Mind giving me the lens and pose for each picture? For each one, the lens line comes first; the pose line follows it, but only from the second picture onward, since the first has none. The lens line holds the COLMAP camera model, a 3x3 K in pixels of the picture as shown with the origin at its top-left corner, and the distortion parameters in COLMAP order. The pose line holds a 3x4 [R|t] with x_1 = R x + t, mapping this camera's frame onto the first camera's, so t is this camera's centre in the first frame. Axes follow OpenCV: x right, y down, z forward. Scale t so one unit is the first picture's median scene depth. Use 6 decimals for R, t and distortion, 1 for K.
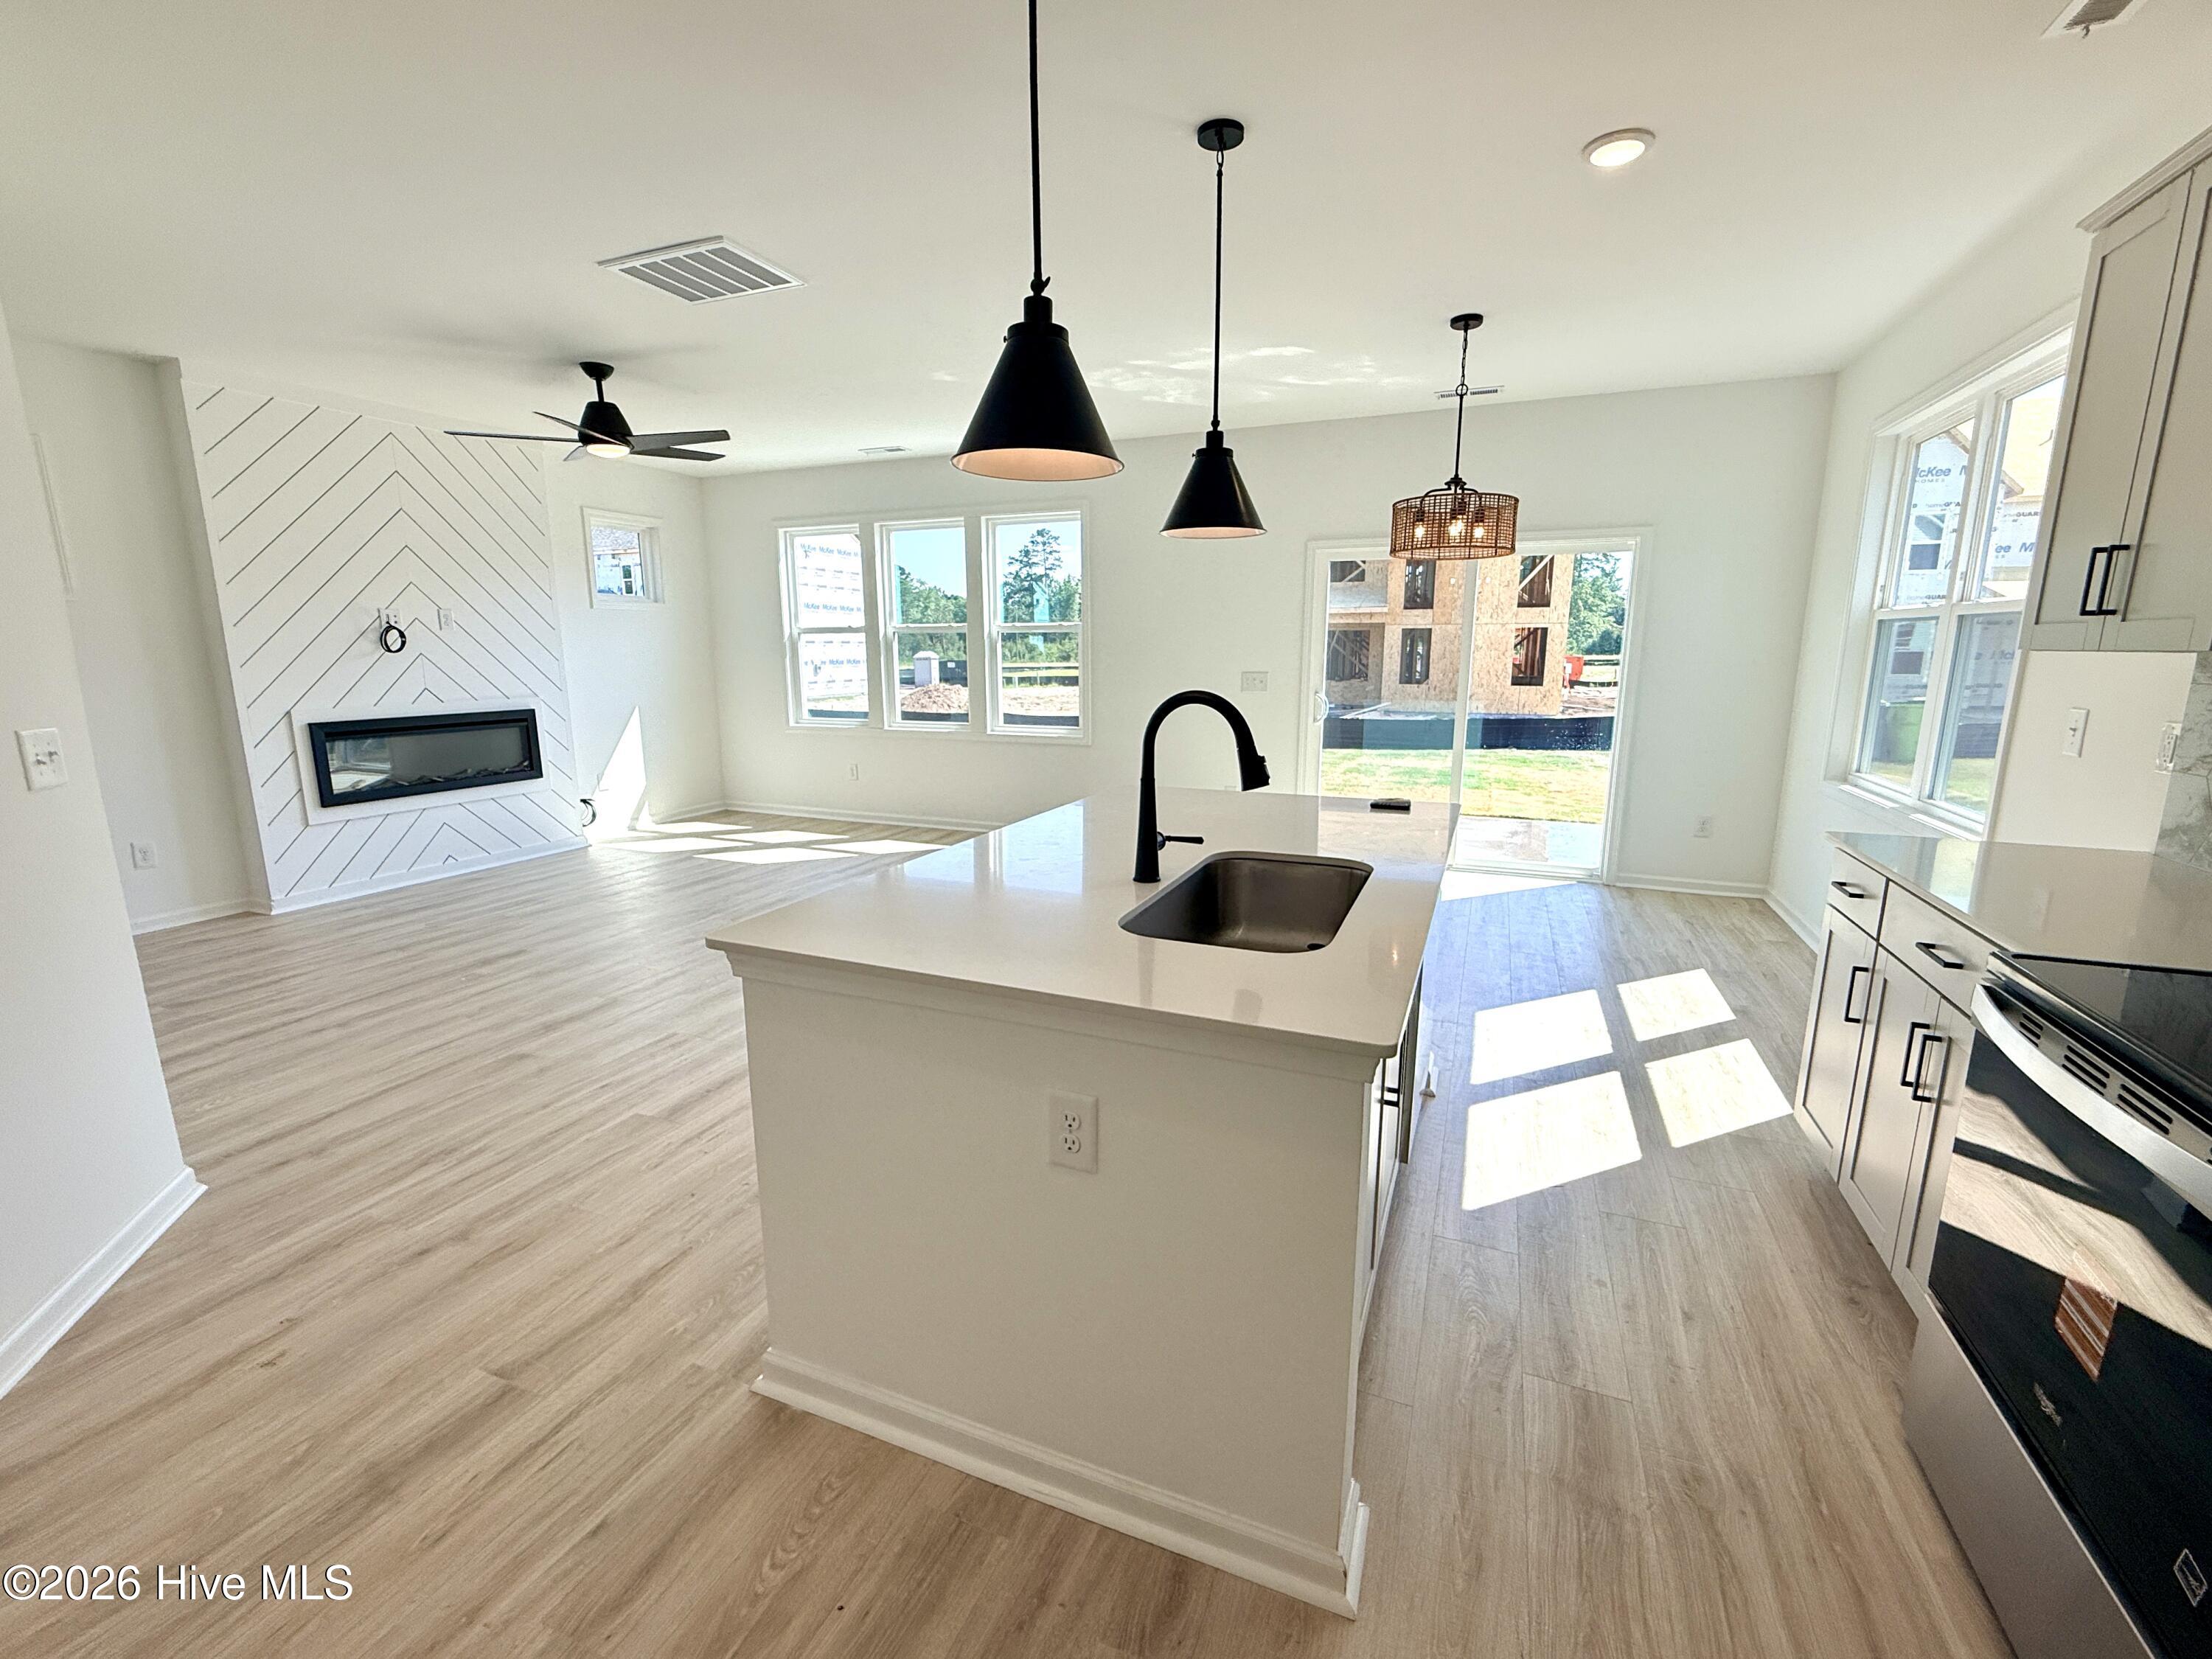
lens RADIAL K [[923.3, 0, 1100.7], [0, 923.3, 828.0], [0, 0, 1]] dist [-0.003245, -0.000036]
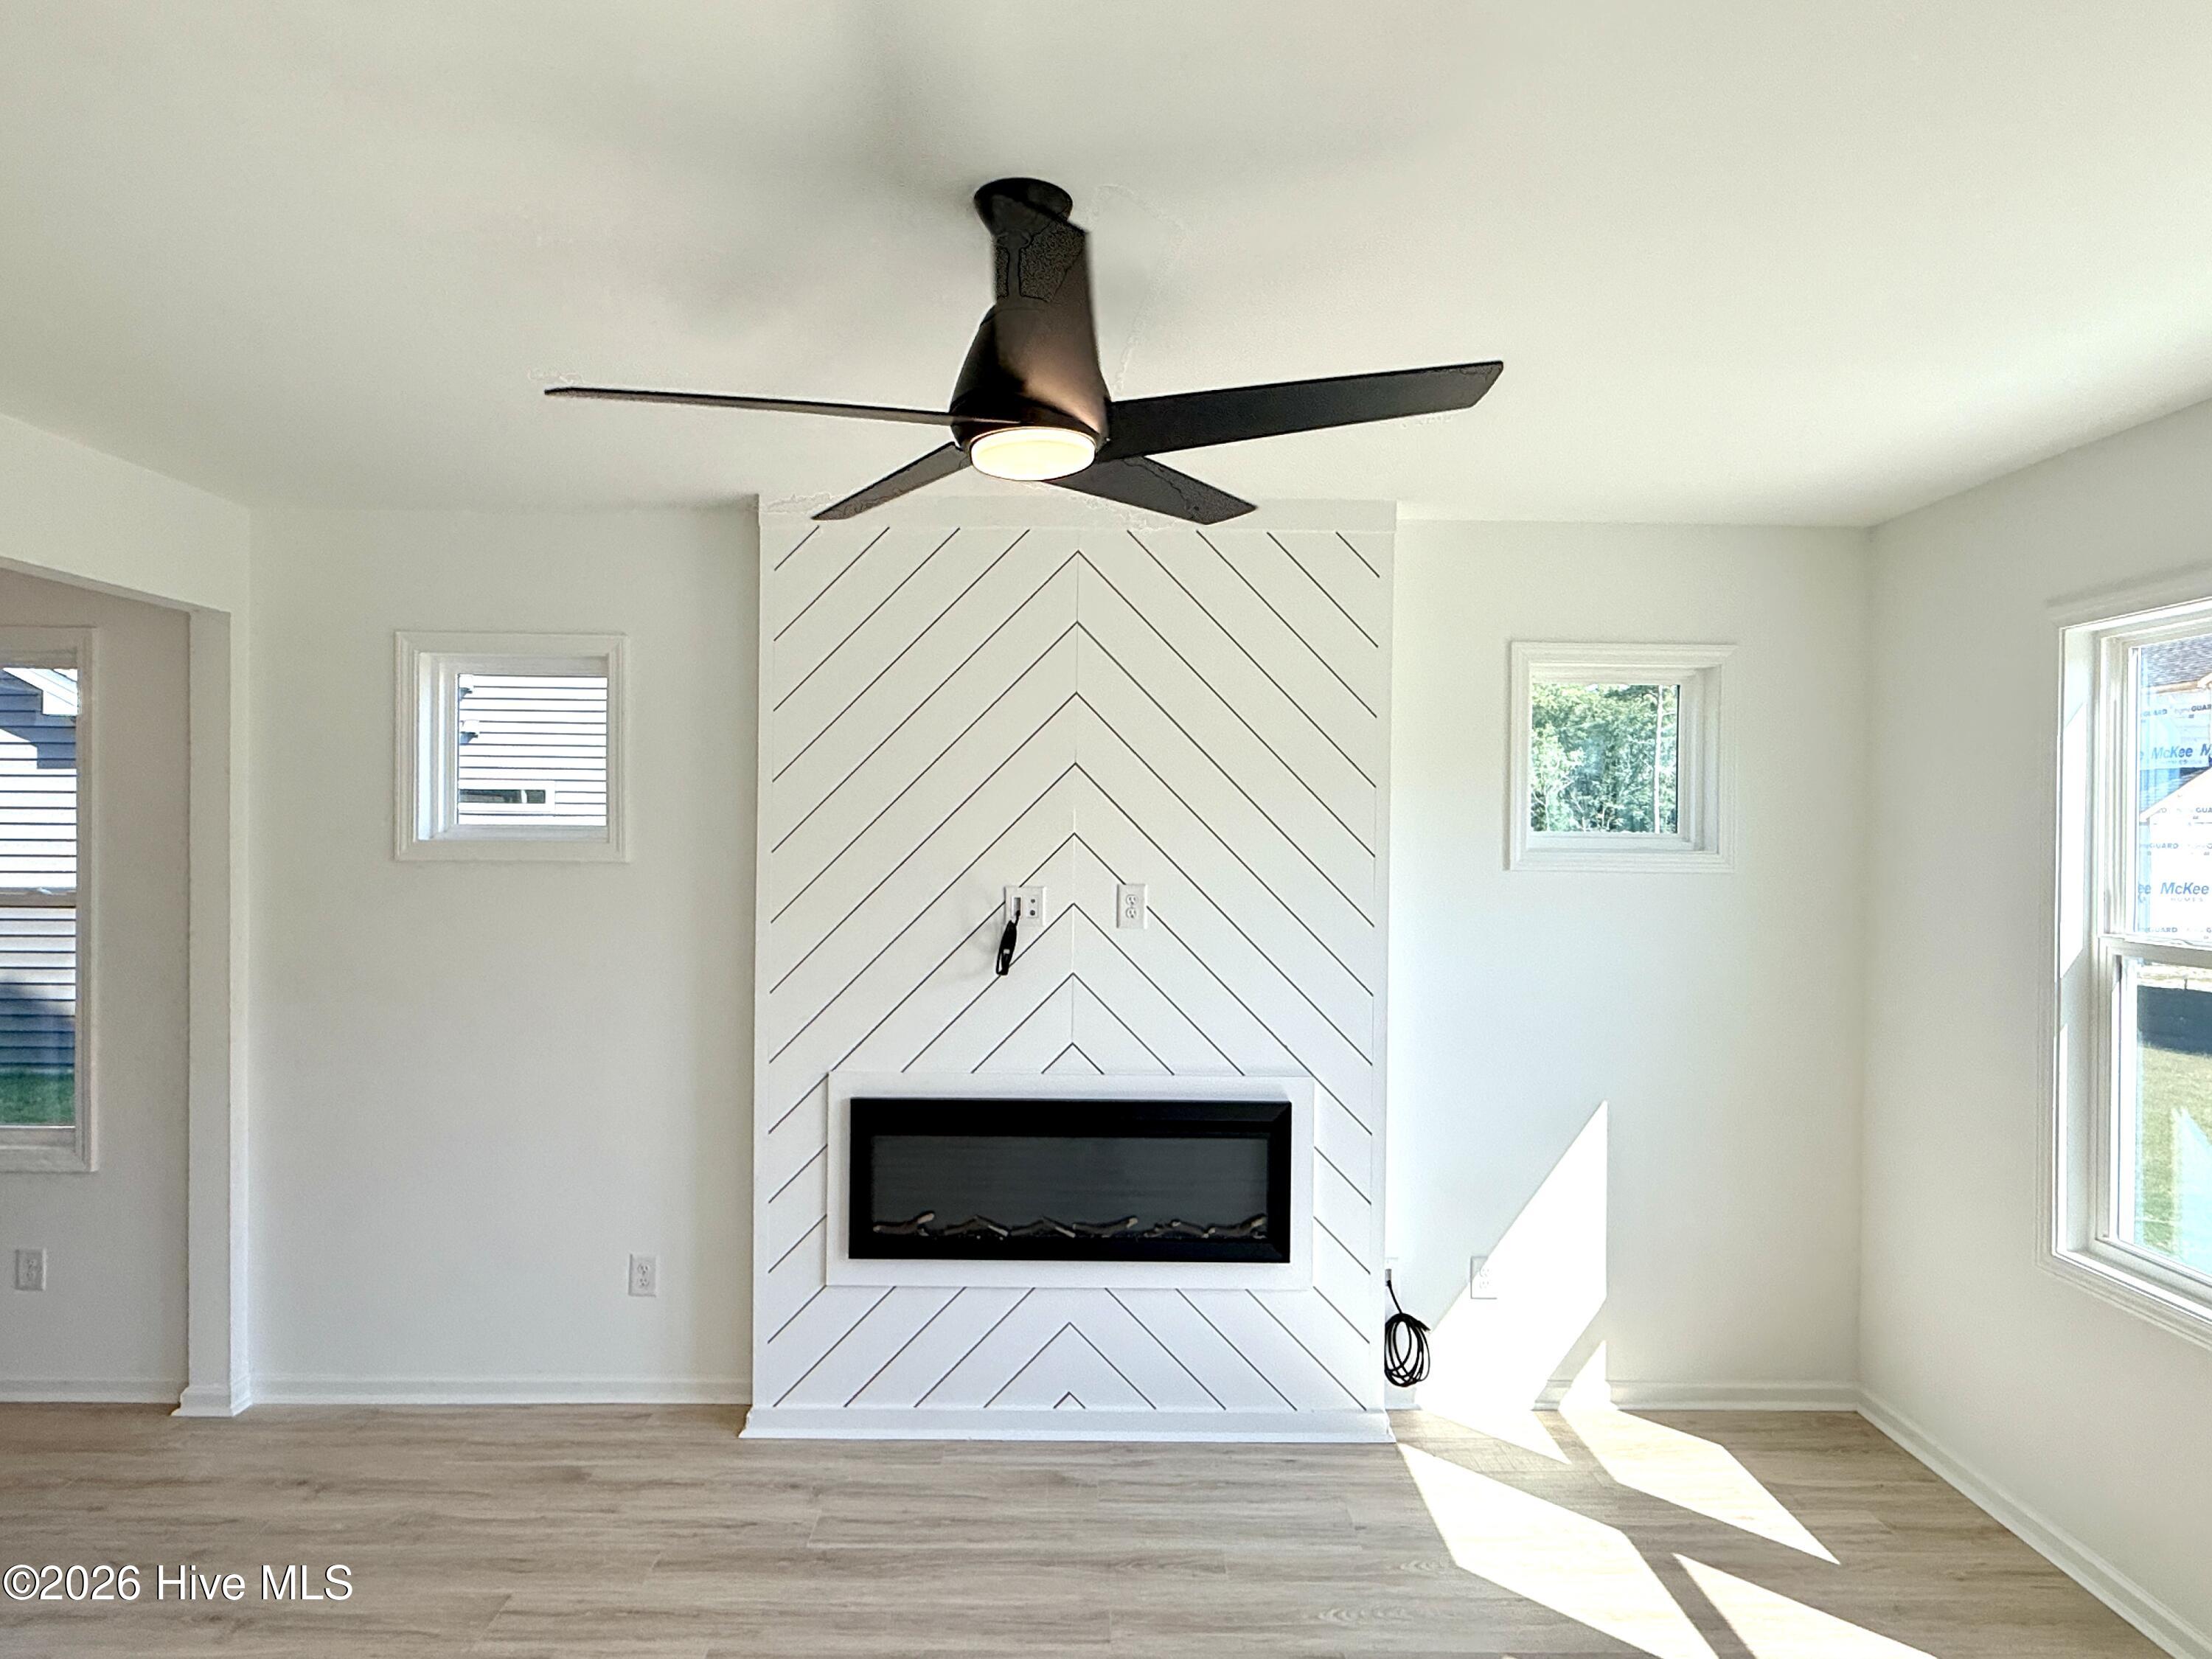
lens RADIAL K [[1235.8, 0, 1106.6], [0, 1235.8, 818.2], [0, 0, 1]] dist [0.003928, 0.000504]
pose [[0.404133, 0.009846, -0.914647, -0.122914], [-0.187149, 0.979679, -0.072145, -0.222196], [0.895350, 0.200331, 0.397763, 0.722629]]
